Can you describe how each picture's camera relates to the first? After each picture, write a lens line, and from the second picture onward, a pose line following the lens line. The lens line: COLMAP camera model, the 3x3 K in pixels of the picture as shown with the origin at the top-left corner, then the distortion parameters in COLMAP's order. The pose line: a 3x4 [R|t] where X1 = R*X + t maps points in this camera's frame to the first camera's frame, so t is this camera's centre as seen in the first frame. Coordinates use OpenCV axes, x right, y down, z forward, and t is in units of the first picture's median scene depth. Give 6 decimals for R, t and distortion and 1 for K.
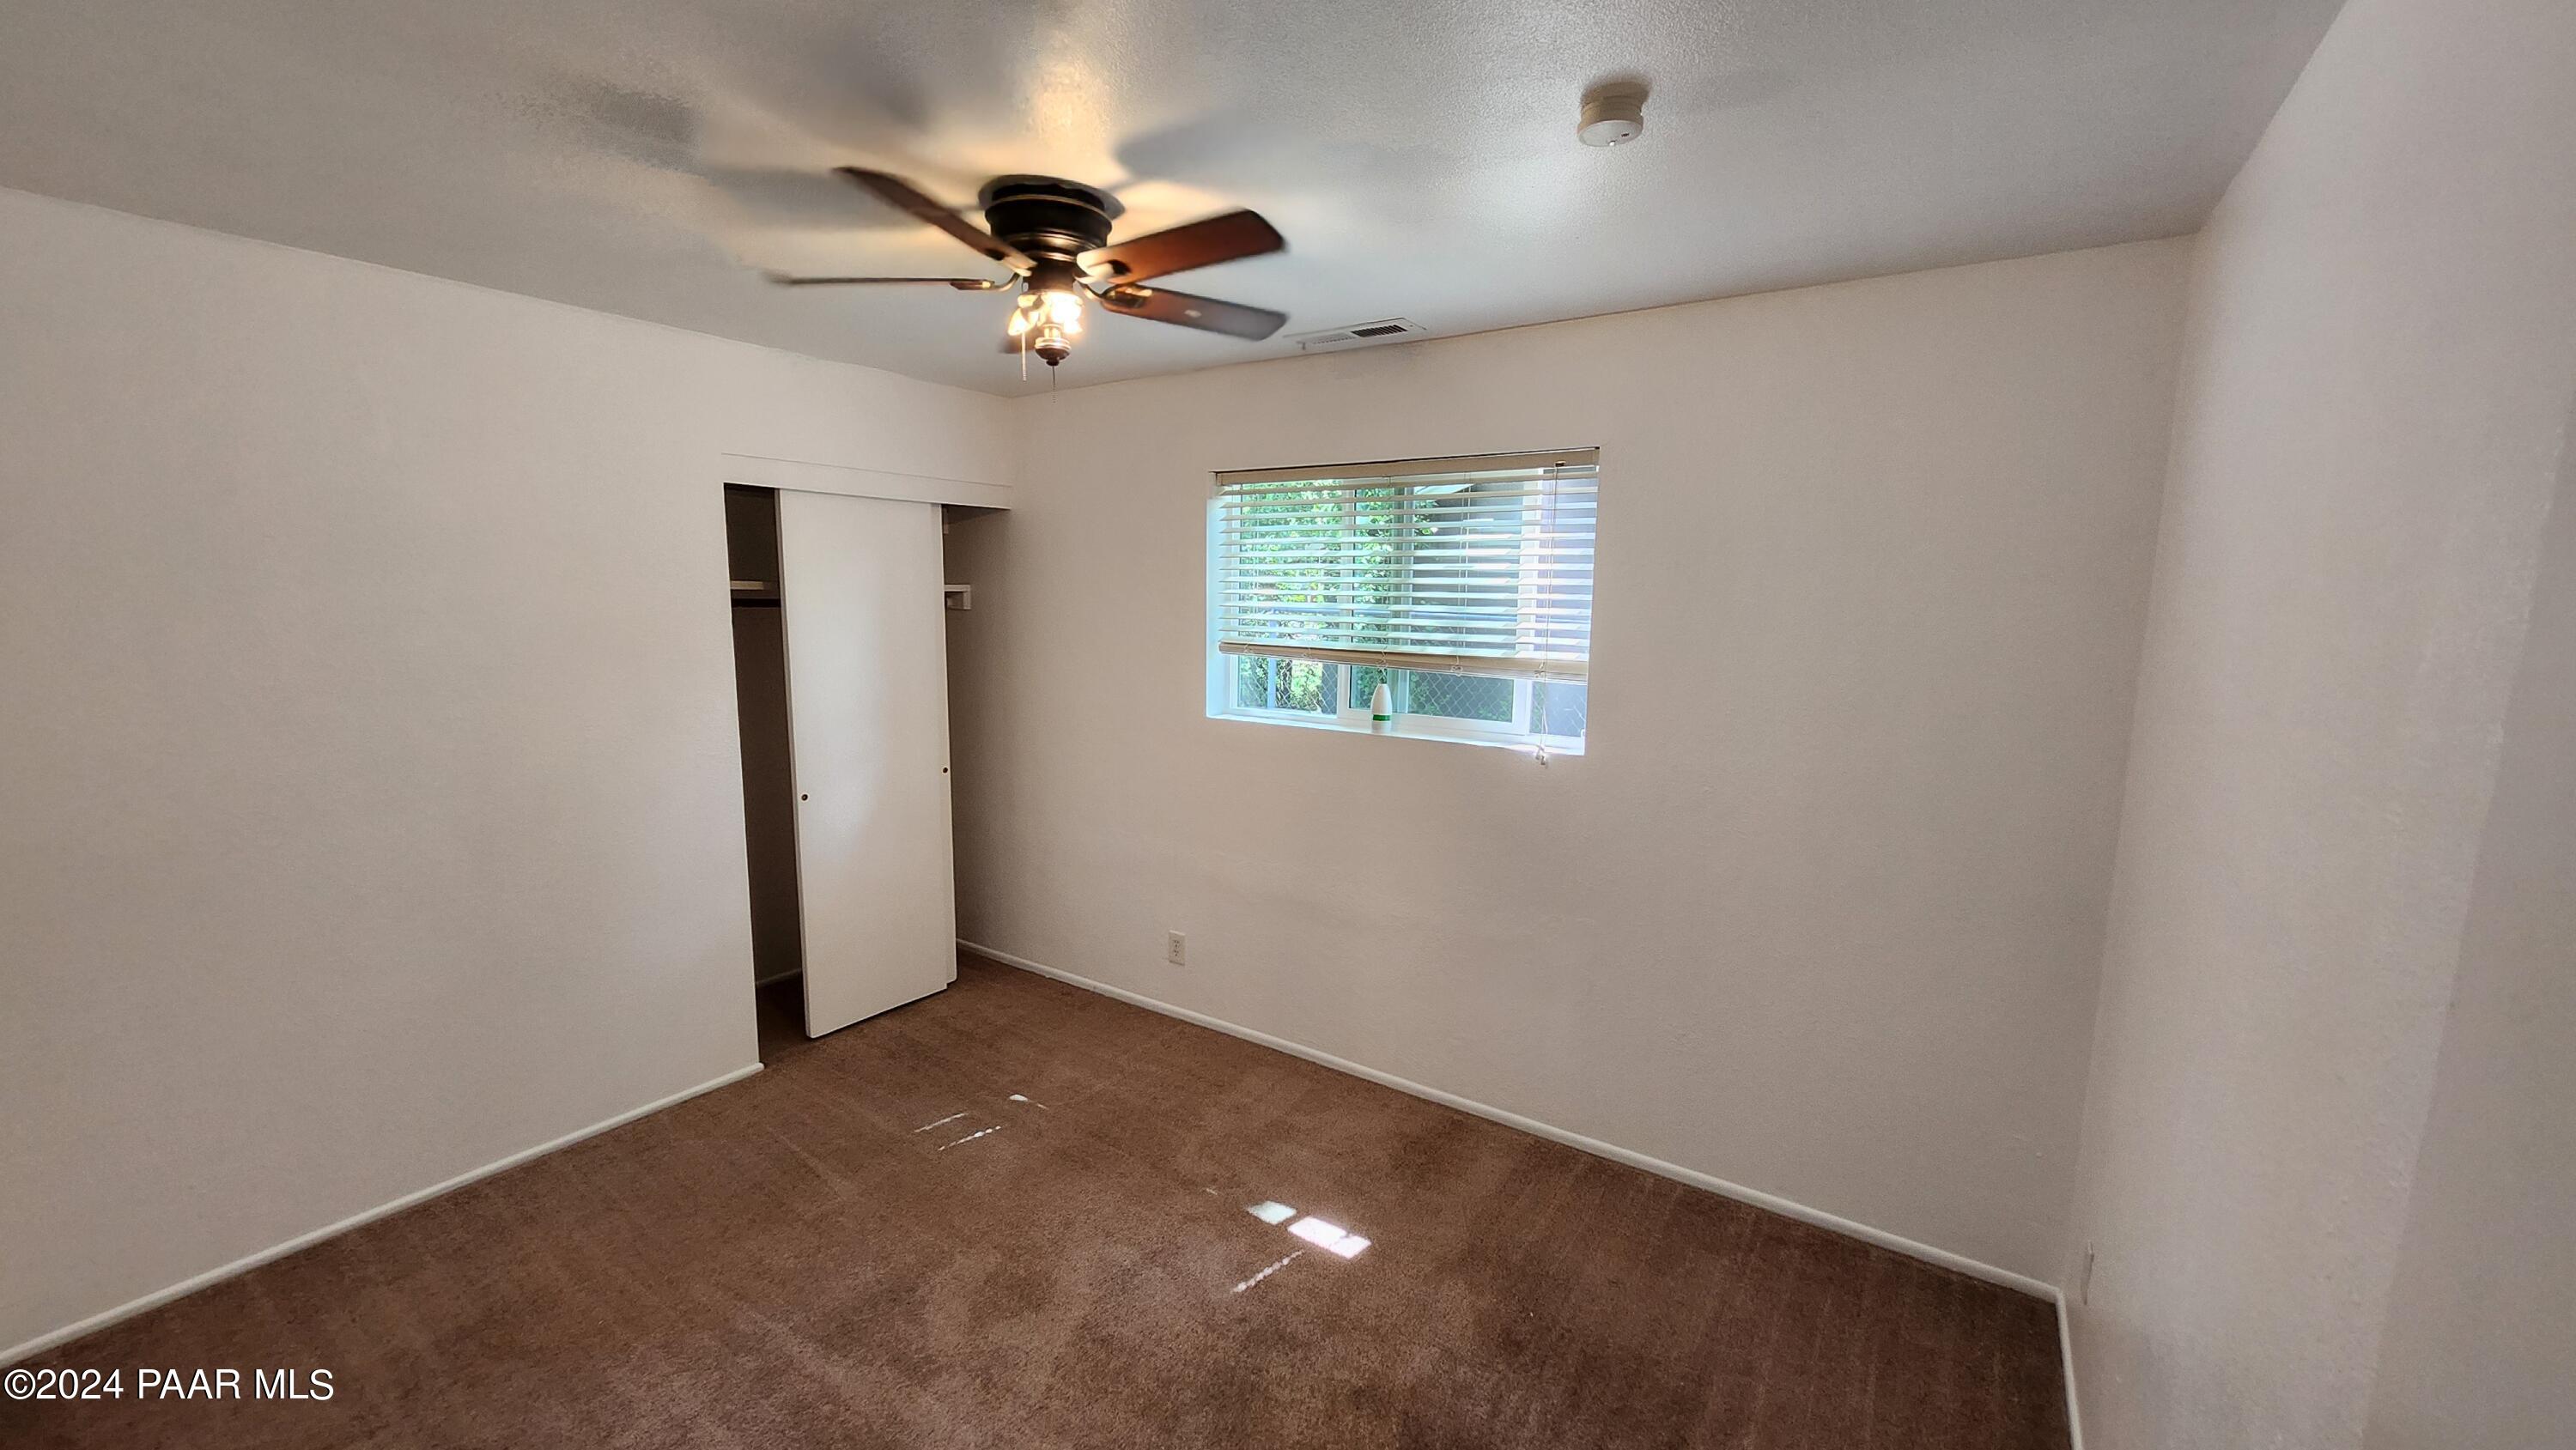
lens RADIAL K [[983.5, 0, 1288.0], [0, 983.5, 725.0], [0, 0, 1]] dist [0.000350, -0.000021]
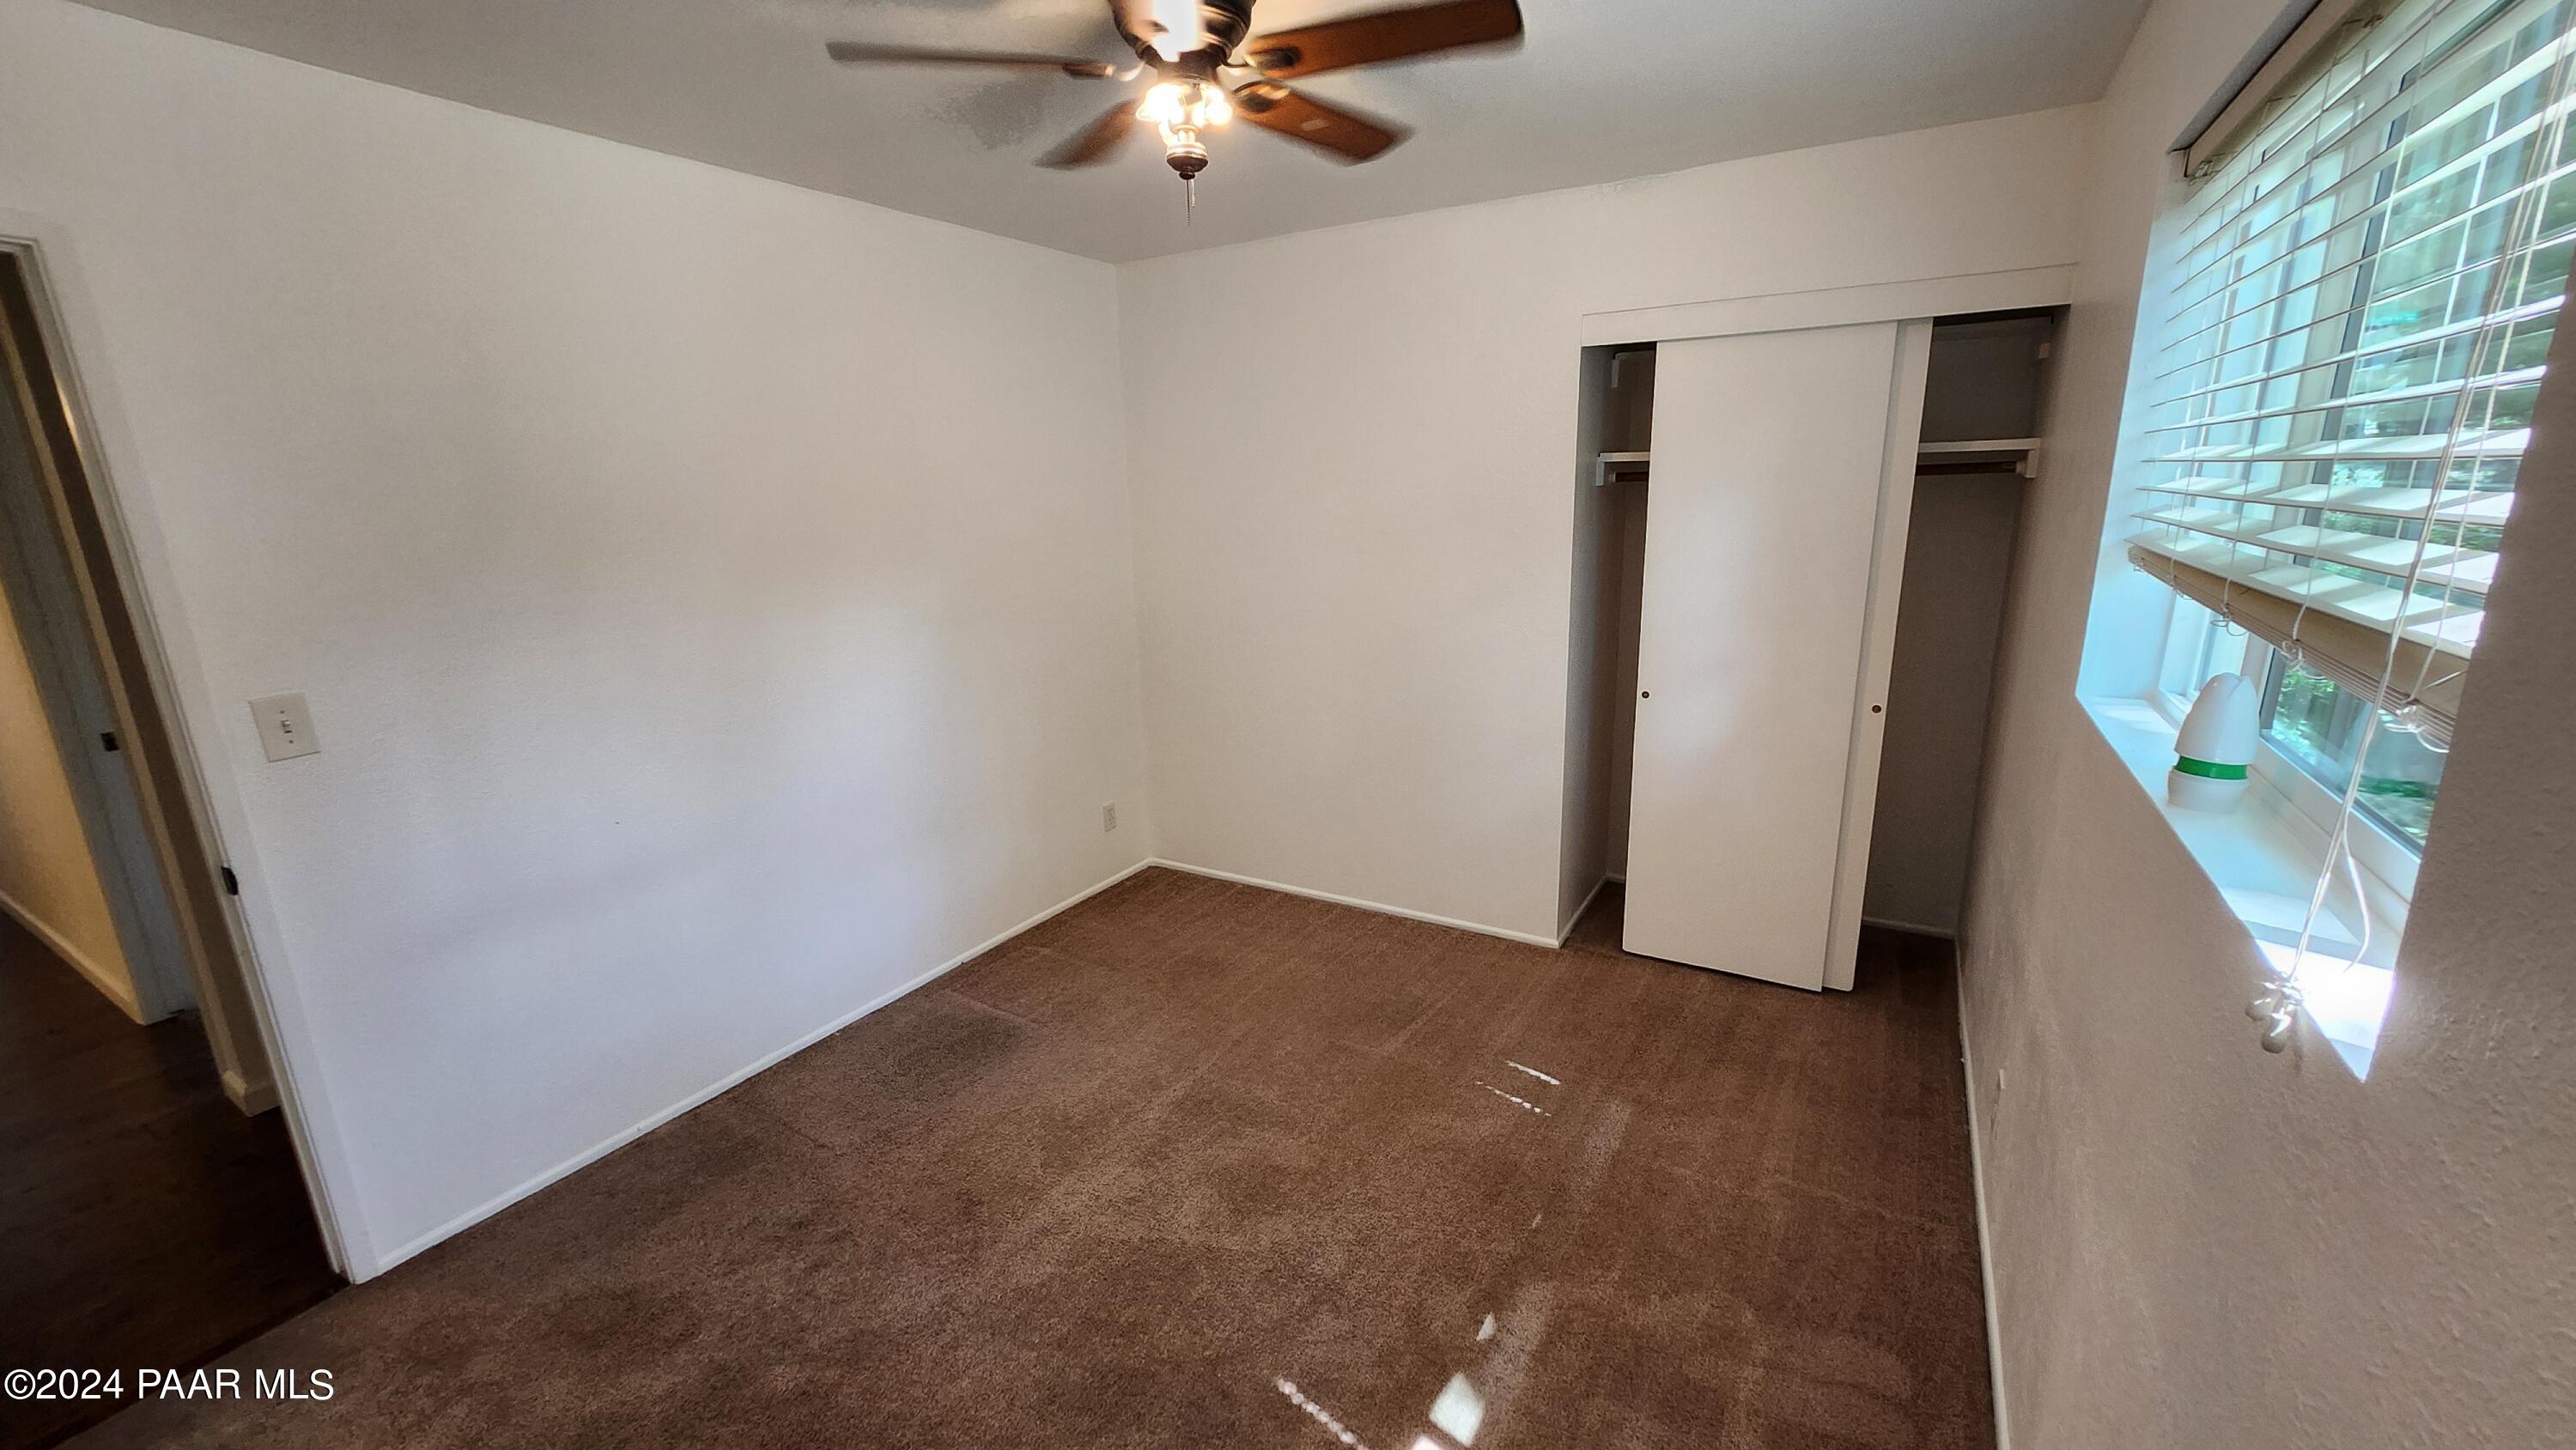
lens RADIAL K [[1017.0, 0, 1274.0], [0, 1017.0, 731.5], [0, 0, 1]] dist [0.002457, -0.004332]
pose [[0.052428, 0.220493, -0.973979, 0.455458], [-0.103606, 0.971258, 0.214300, -0.065112], [0.993236, 0.089675, 0.073766, 0.668938]]
